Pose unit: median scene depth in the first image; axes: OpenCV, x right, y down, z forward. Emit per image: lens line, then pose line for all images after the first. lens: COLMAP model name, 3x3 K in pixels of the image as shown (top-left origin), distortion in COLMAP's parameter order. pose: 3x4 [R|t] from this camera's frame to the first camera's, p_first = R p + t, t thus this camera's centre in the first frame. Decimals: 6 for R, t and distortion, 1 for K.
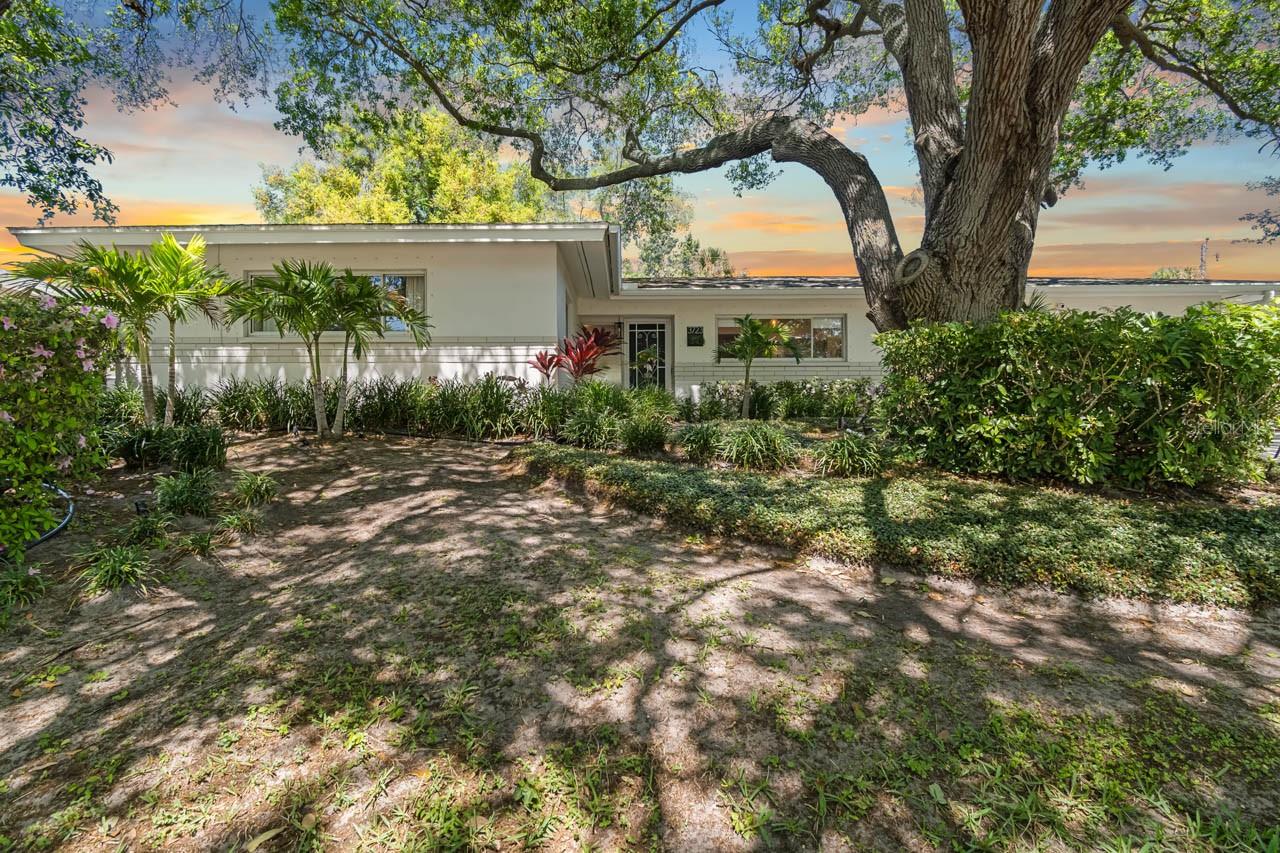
lens RADIAL K [[556.6, 0, 665.1], [0, 556.6, 427.4], [0, 0, 1]] dist [-0.000165, -0.000248]
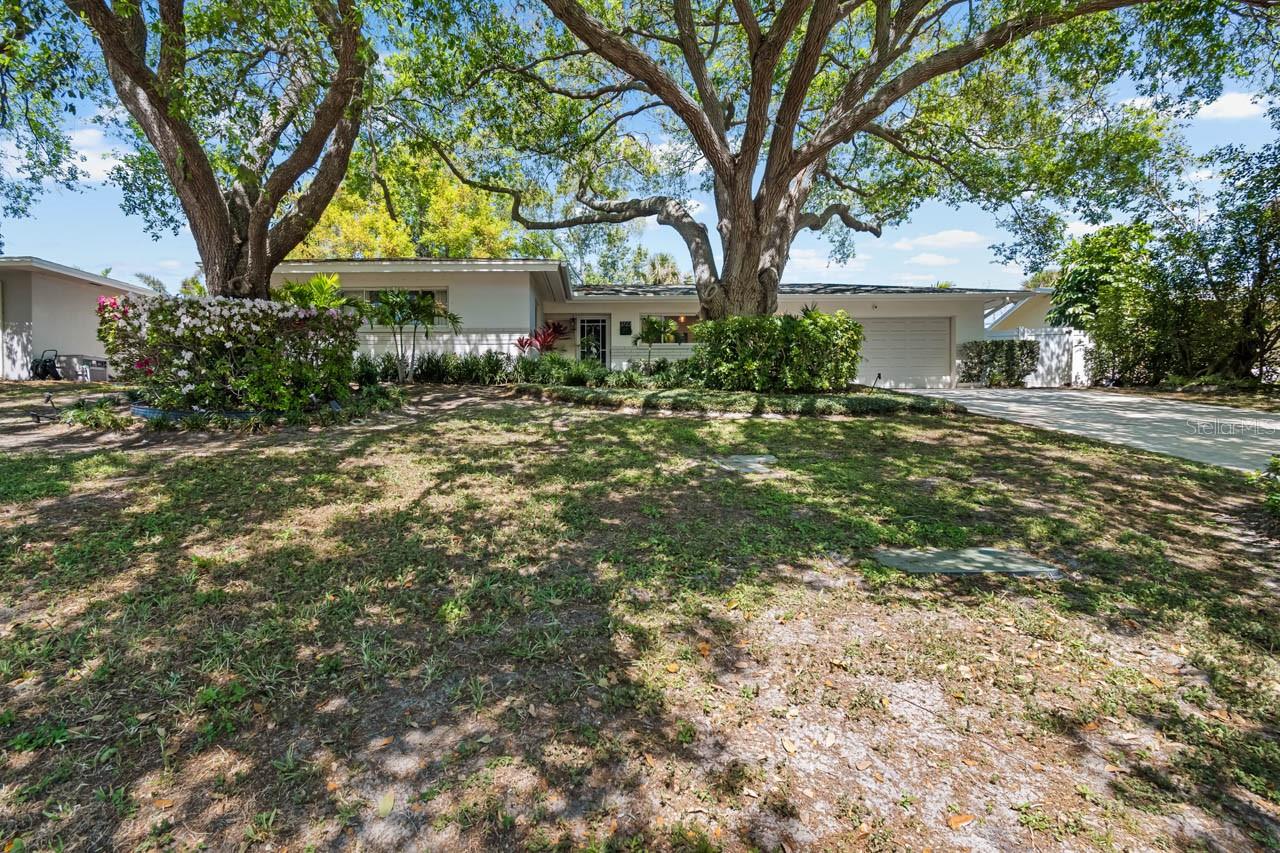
lens RADIAL K [[569.6, 0, 640.4], [0, 569.6, 416.0], [0, 0, 1]] dist [0.002336, -0.000642]
pose [[0.999997, -0.001707, 0.001885, 0.114846], [0.001729, 0.999933, -0.011474, 0.103287], [-0.001866, 0.011477, 0.999932, -0.602778]]
